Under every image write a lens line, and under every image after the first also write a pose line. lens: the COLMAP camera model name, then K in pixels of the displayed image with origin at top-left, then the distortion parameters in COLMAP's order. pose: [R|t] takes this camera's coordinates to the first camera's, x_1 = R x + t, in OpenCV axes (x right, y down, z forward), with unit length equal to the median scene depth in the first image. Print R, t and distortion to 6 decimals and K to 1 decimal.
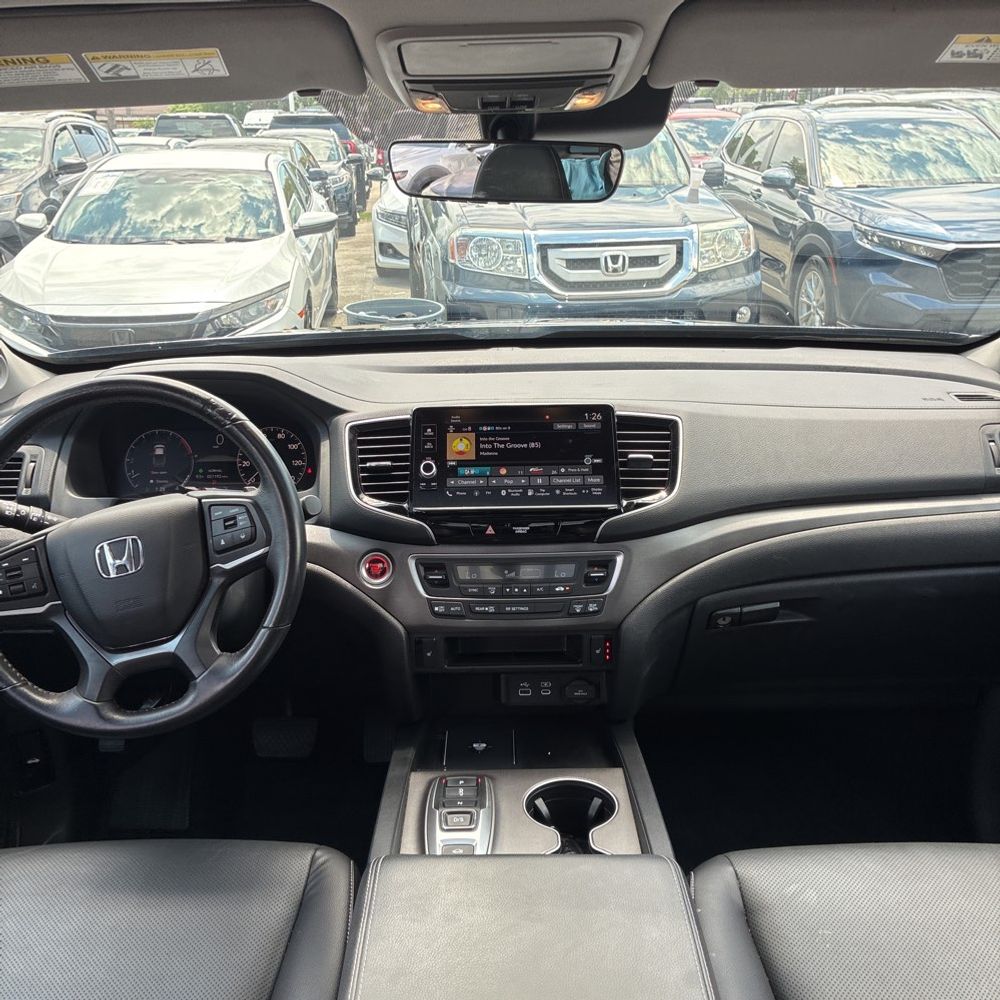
lens RADIAL K [[1015.9, 0, 498.9], [0, 1015.9, 497.2], [0, 0, 1]] dist [0.045764, -0.044023]
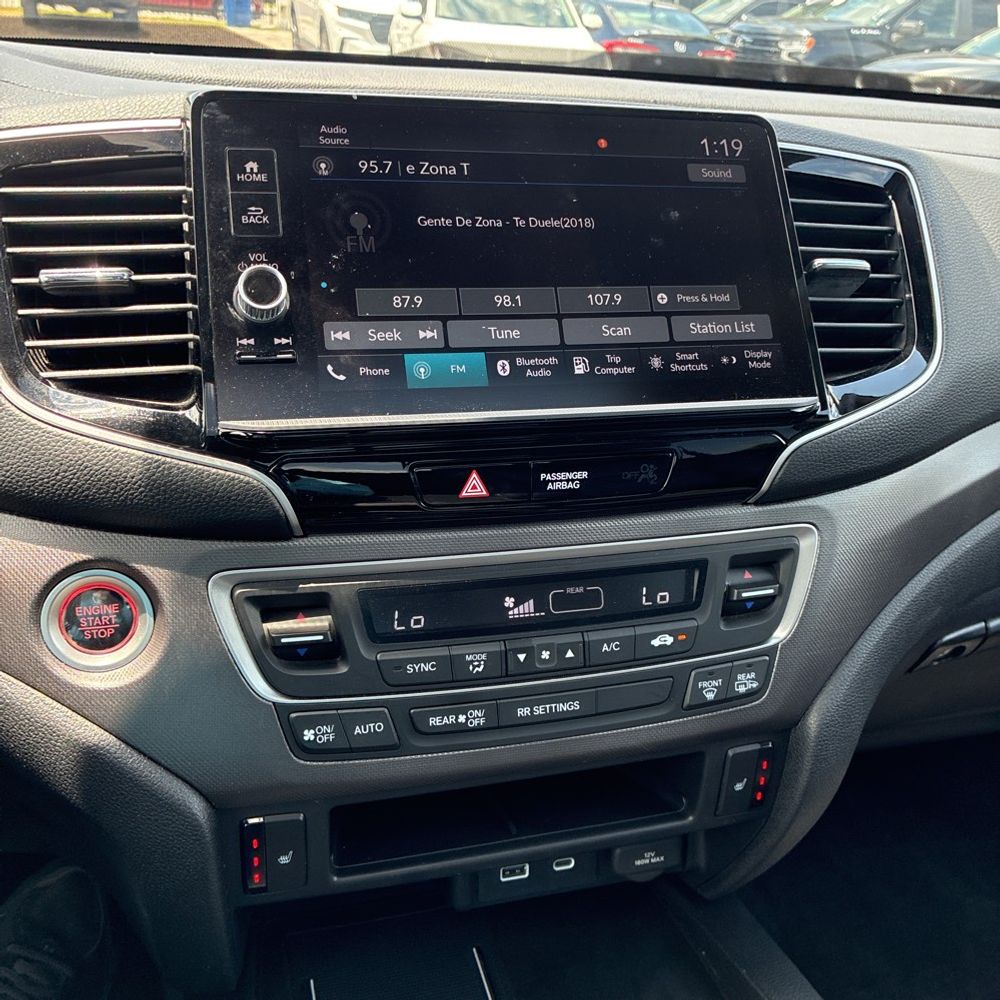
lens RADIAL K [[1015.9, 0, 498.9], [0, 1015.9, 497.2], [0, 0, 1]] dist [0.045764, -0.044023]
pose [[0.955497, -0.049918, 0.290748, -0.093915], [0.014824, 0.992459, 0.121677, -0.002862], [-0.294629, -0.111952, 0.949031, 0.685151]]
